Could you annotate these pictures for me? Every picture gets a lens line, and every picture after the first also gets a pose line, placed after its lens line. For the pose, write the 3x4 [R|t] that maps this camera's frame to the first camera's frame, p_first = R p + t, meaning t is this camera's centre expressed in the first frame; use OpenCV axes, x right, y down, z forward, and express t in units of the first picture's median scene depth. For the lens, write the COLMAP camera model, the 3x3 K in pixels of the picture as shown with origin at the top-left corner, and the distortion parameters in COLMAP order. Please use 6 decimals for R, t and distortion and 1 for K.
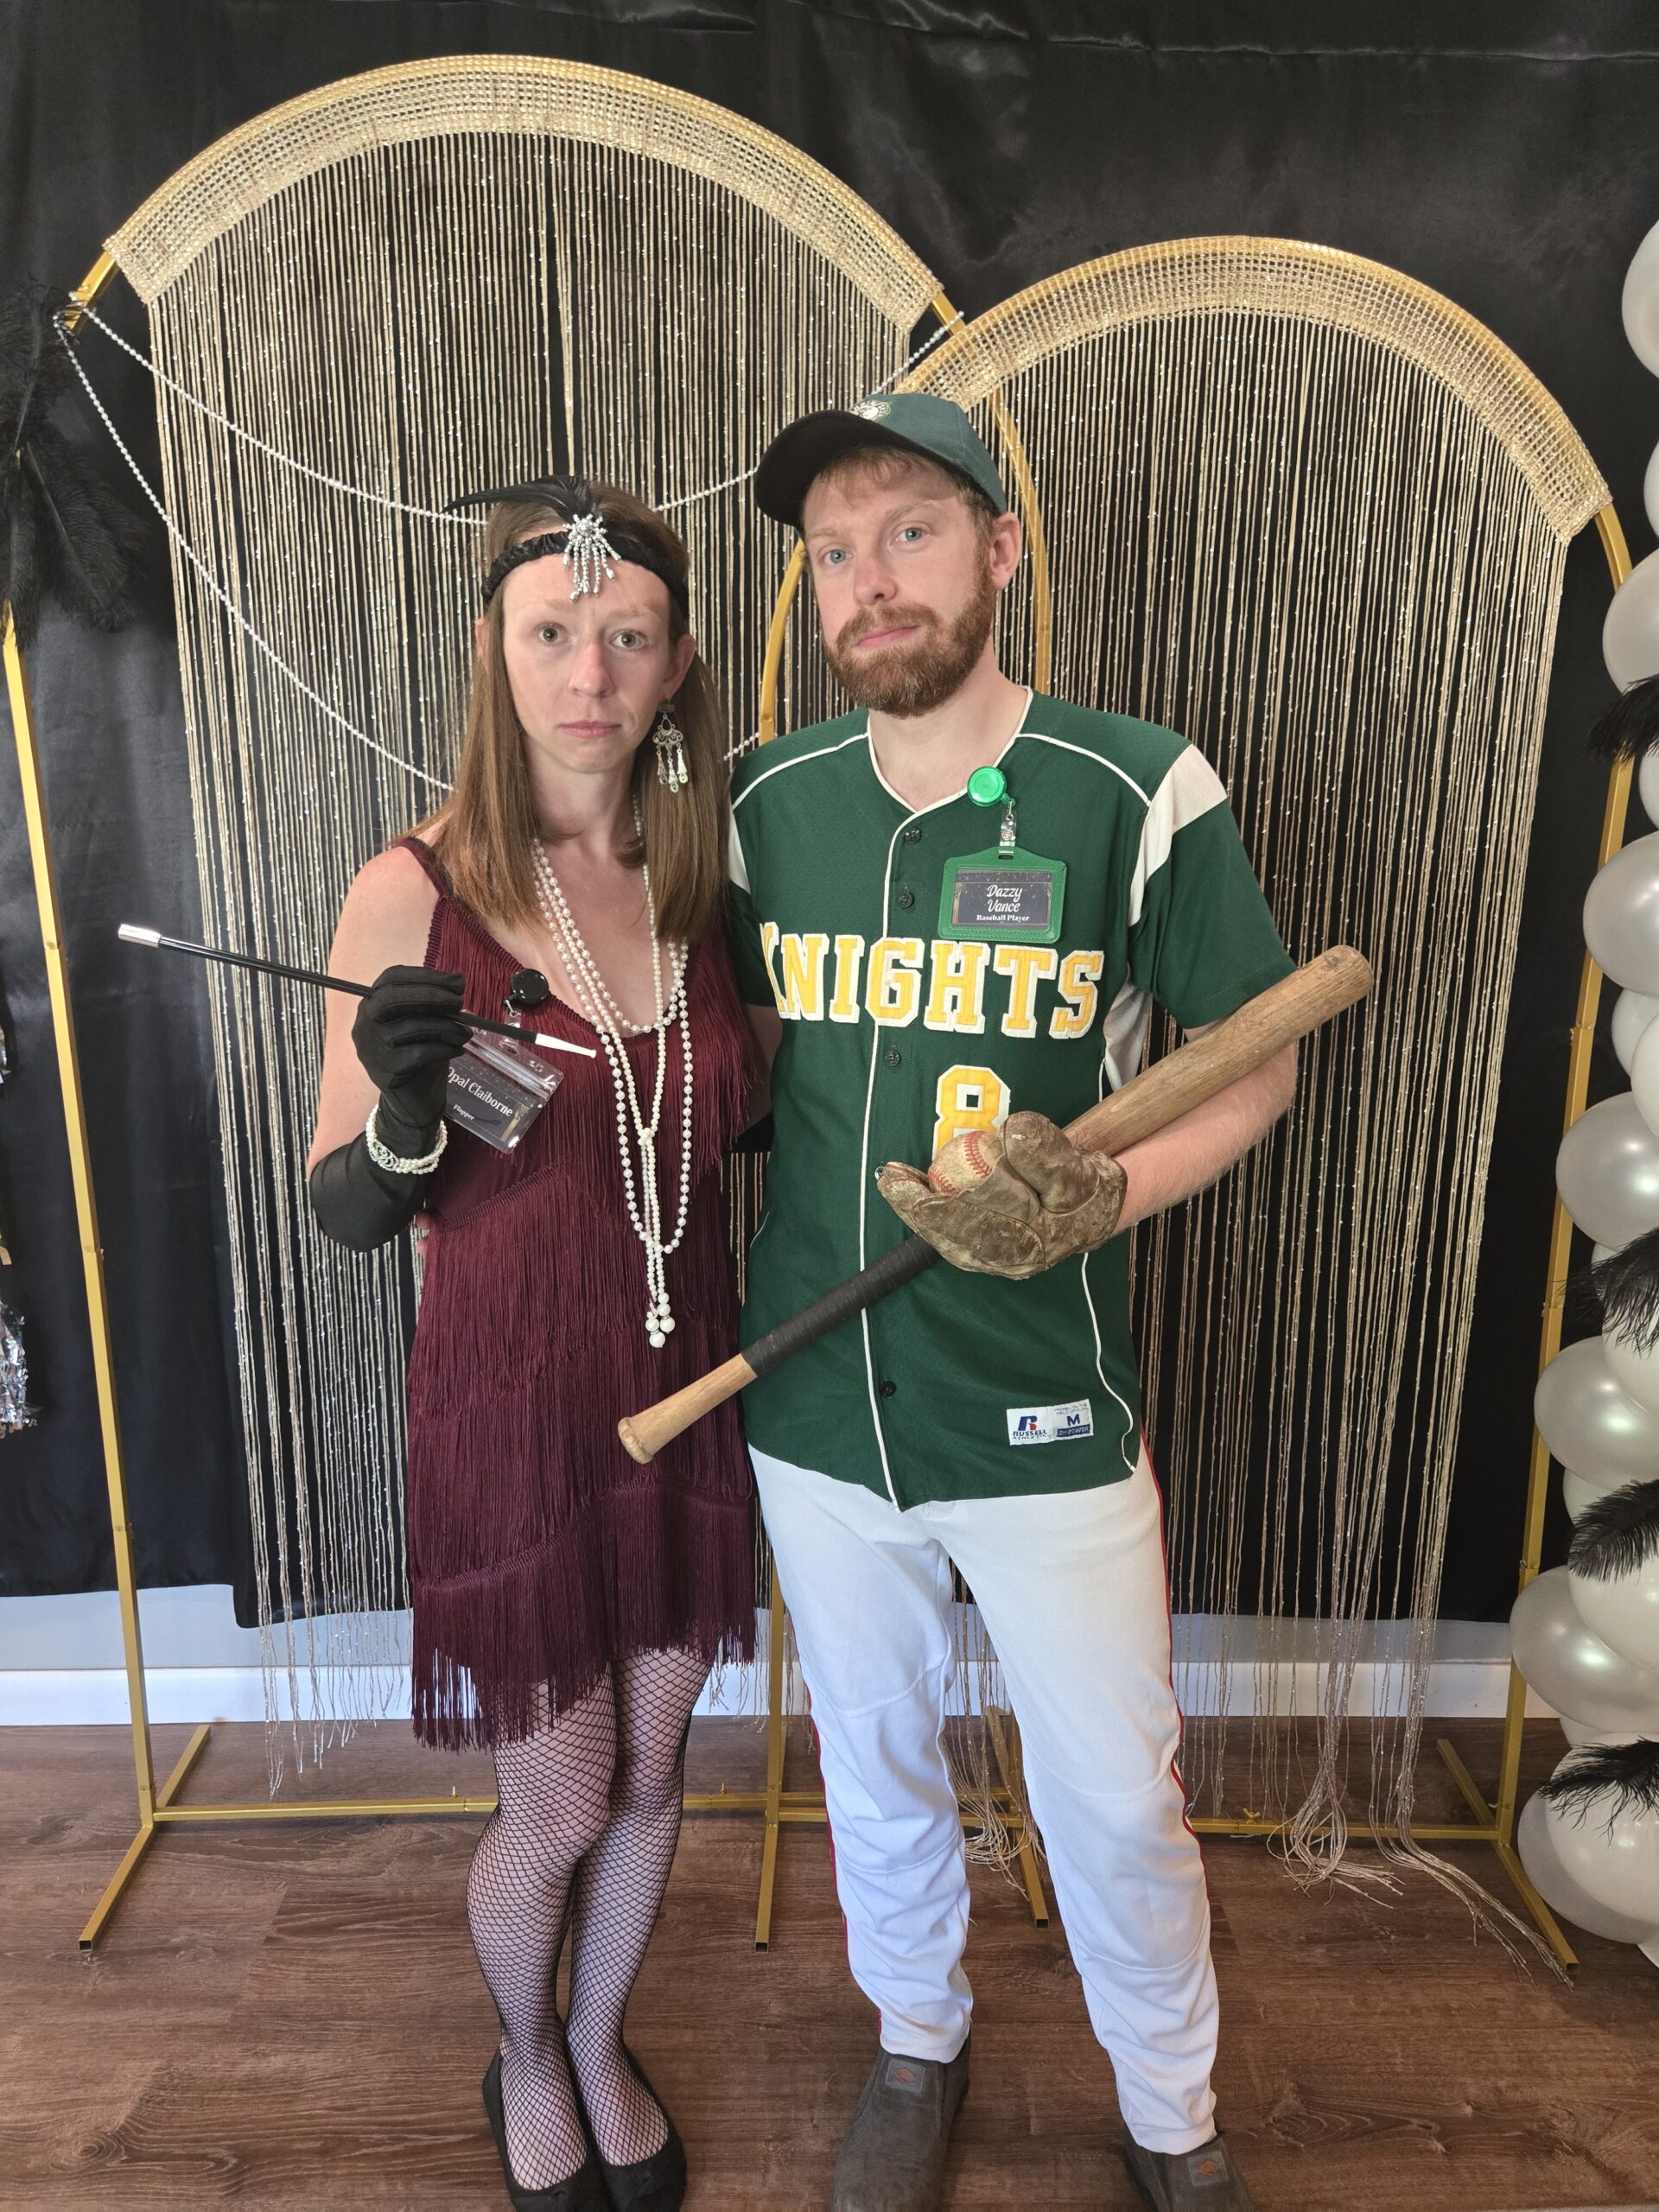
lens RADIAL K [[1480.1, 0, 815.6], [0, 1480.1, 1091.5], [0, 0, 1]] dist [0.047636, -0.040494]
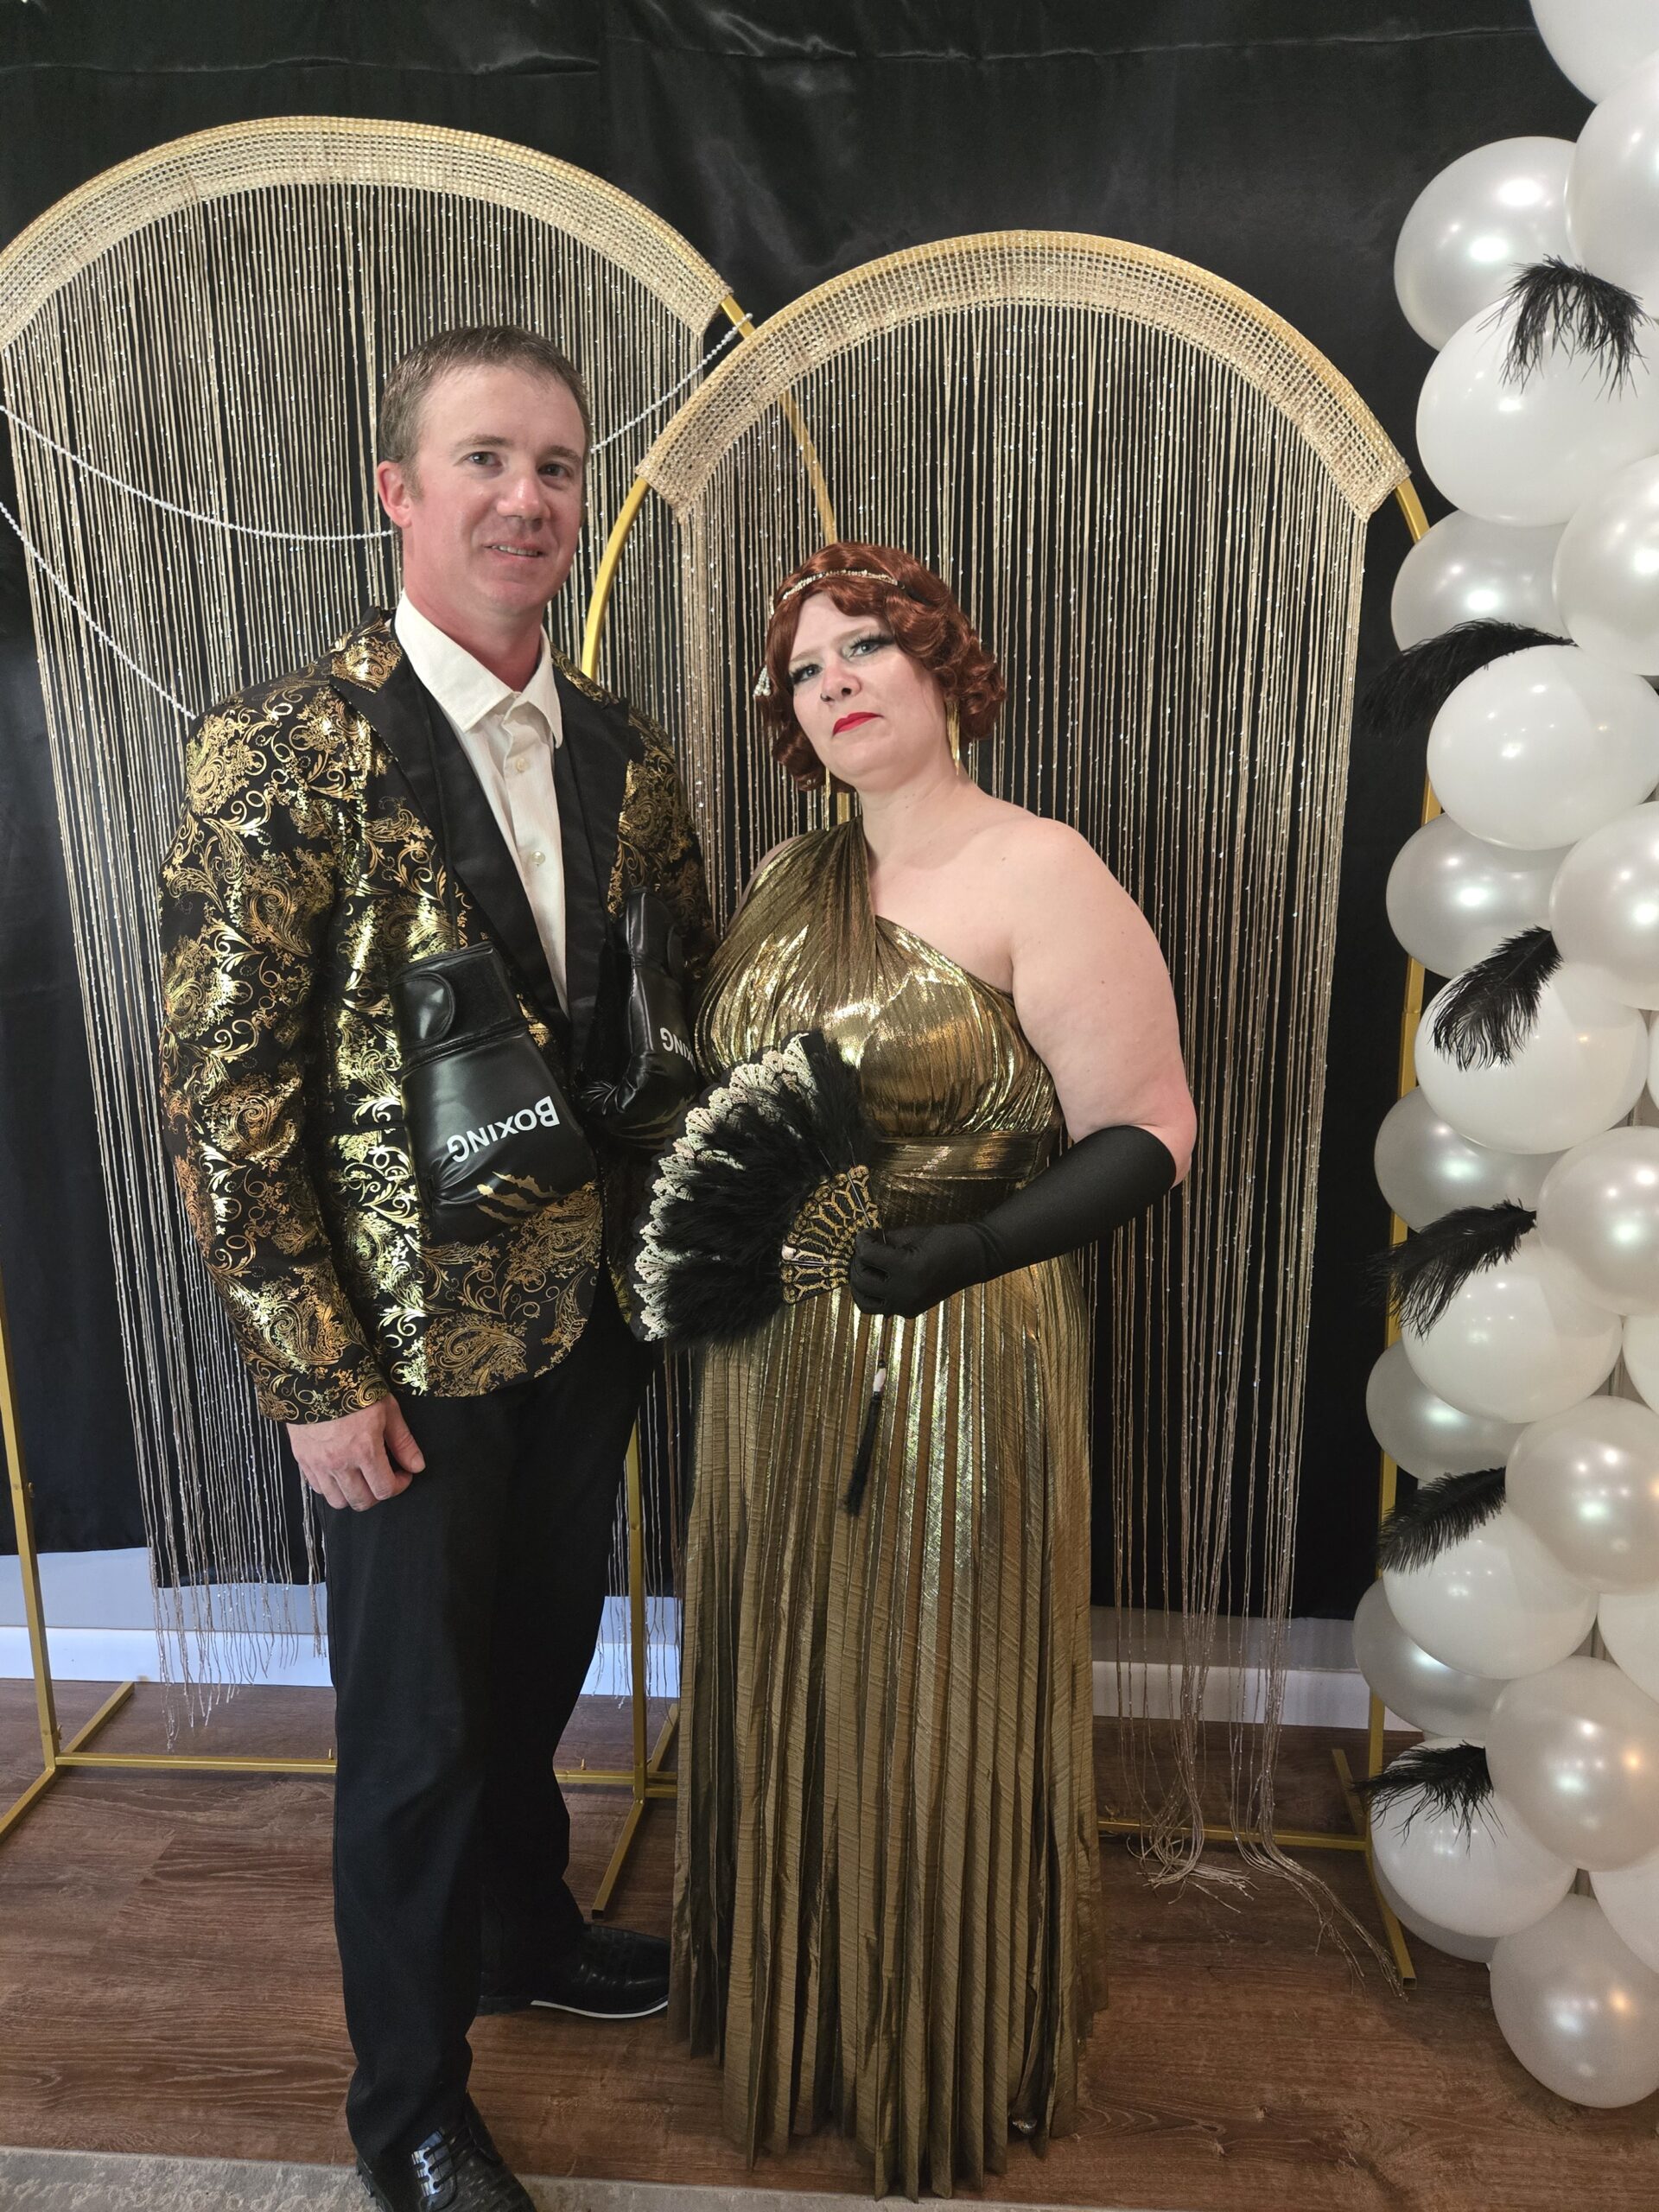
lens RADIAL K [[1467.6, 0, 842.5], [0, 1467.6, 1101.6], [0, 0, 1]] dist [0.022949, -0.018452]
pose [[0.994897, 0.000363, -0.100895, 0.252021], [-0.001959, 0.999875, -0.015715, 0.033231], [0.100877, 0.015832, 0.994773, 0.003340]]
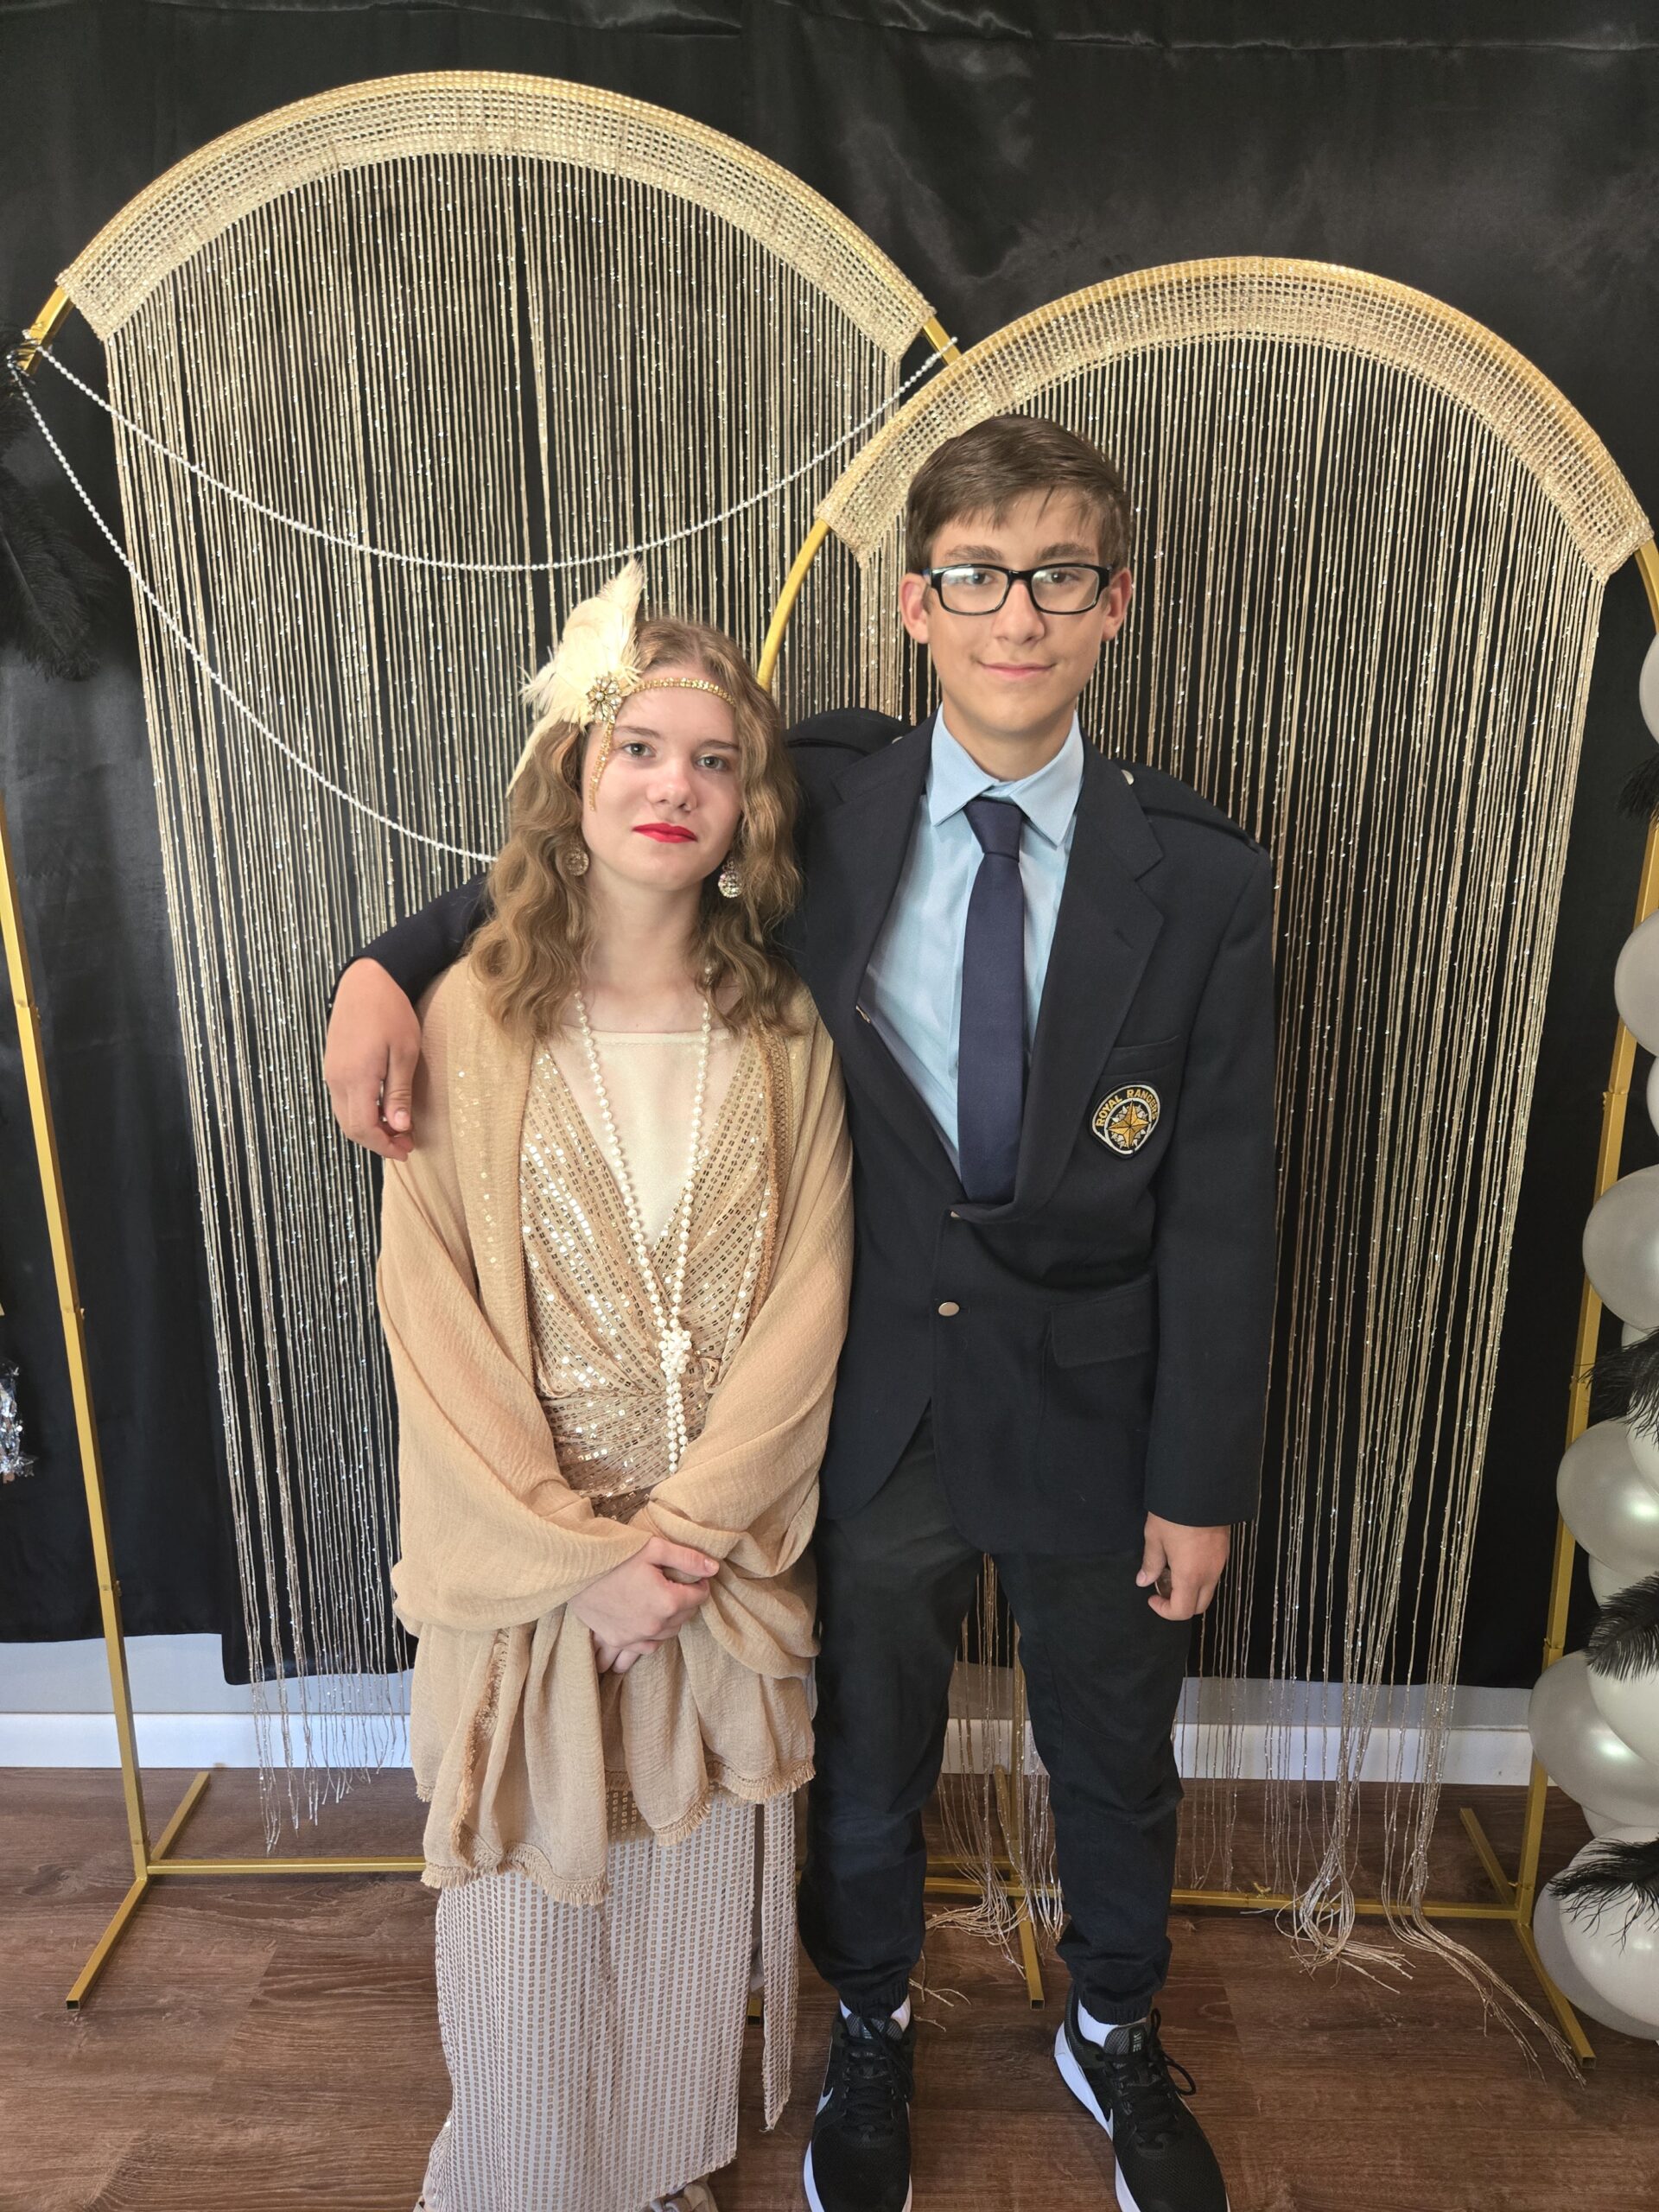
lens RADIAL K [[1475.0, 0, 829.4], [0, 1475.0, 1110.7], [0, 0, 1]] dist [0.053606, -0.048093]
pose [[0.999475, 0.003662, -0.032200, 0.050018], [-0.002698, 0.999548, 0.029947, -0.061325], [0.032295, -0.029844, 0.999033, 0.042816]]
